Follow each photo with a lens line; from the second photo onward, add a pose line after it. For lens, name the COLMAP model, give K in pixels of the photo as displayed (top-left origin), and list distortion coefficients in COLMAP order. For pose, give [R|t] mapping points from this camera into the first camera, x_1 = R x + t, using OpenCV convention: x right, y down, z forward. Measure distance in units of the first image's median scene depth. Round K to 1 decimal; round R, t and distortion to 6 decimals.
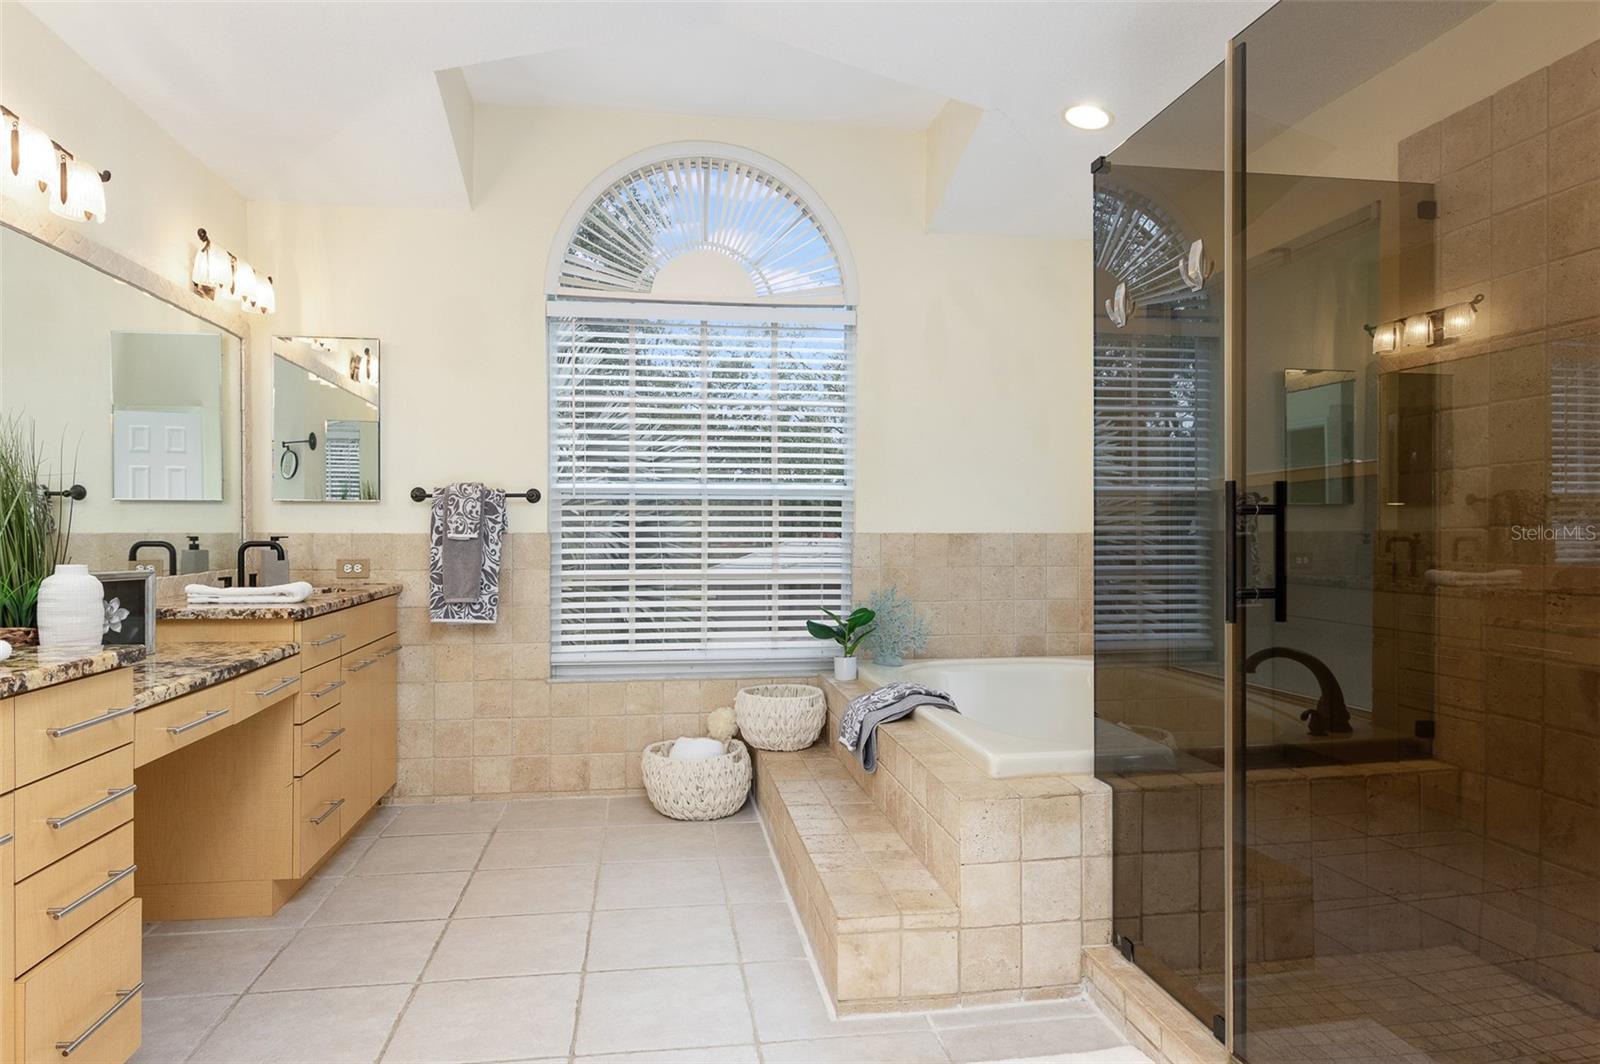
lens RADIAL K [[960.0, 0, 808.4], [0, 960.0, 529.9], [0, 0, 1]] dist [-0.005281, 0.000851]
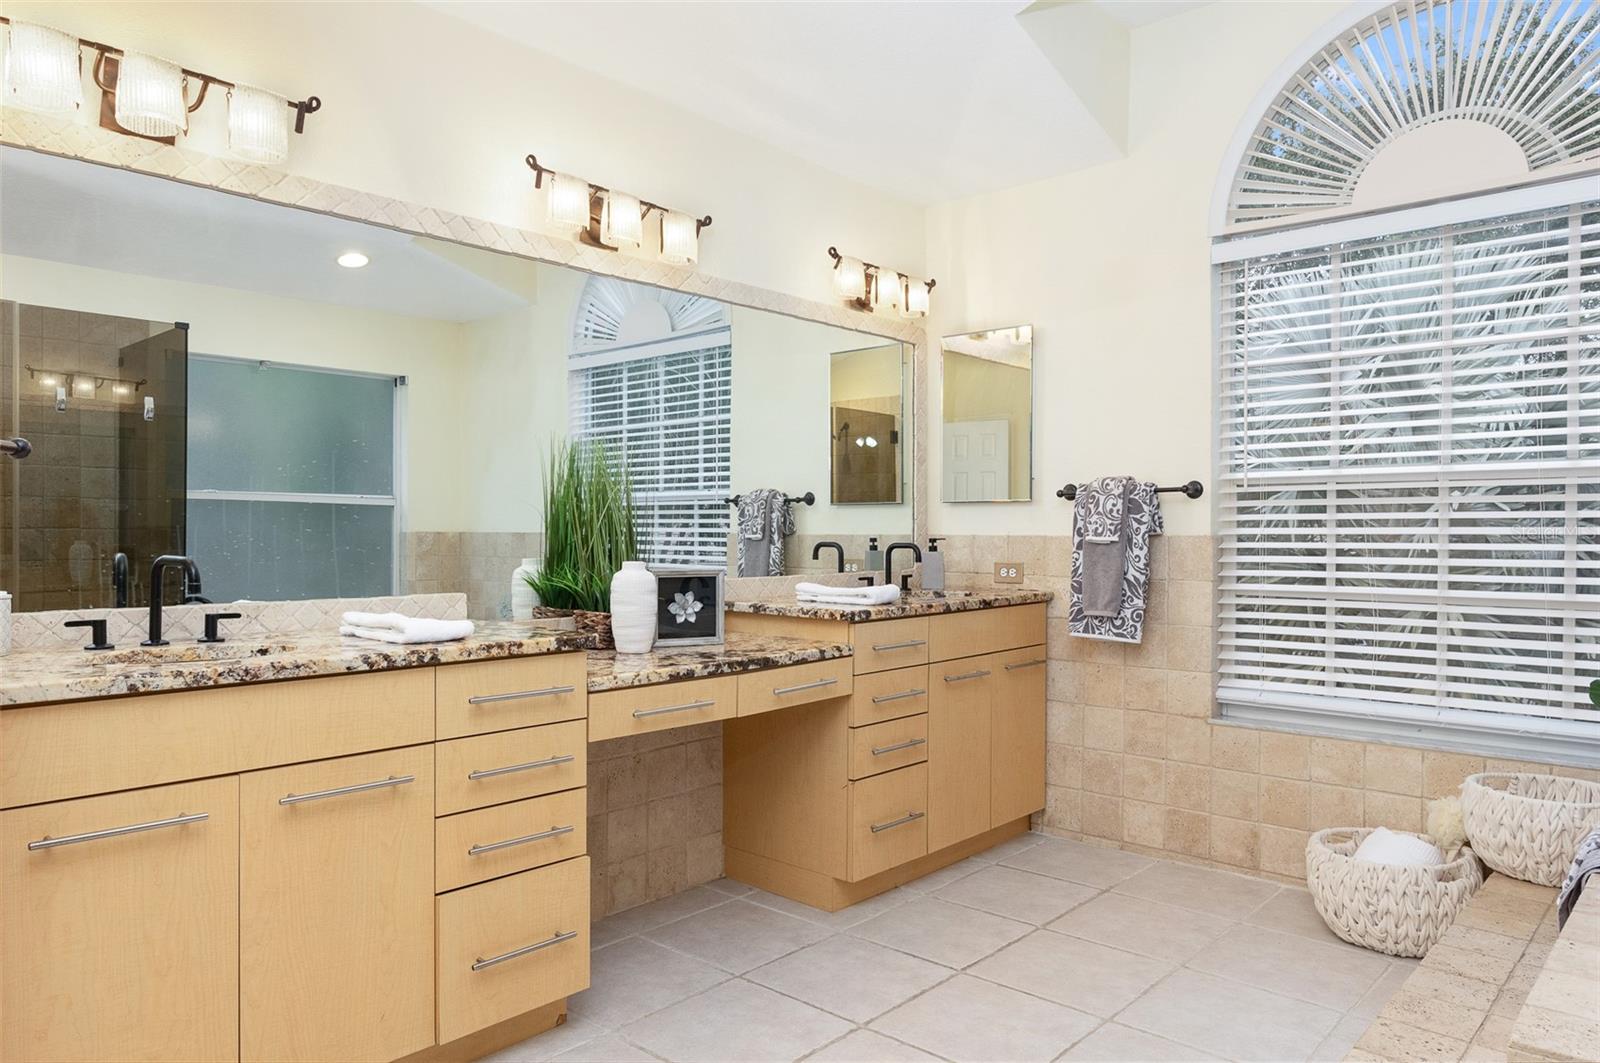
lens RADIAL K [[1057.2, 0, 805.4], [0, 1057.2, 534.9], [0, 0, 1]] dist [-0.000530, -0.009096]
pose [[0.637061, 0.003058, -0.770808, 0.200424], [-0.000605, 0.999994, 0.003467, -0.000498], [0.770813, -0.001742, 0.637059, 0.188228]]
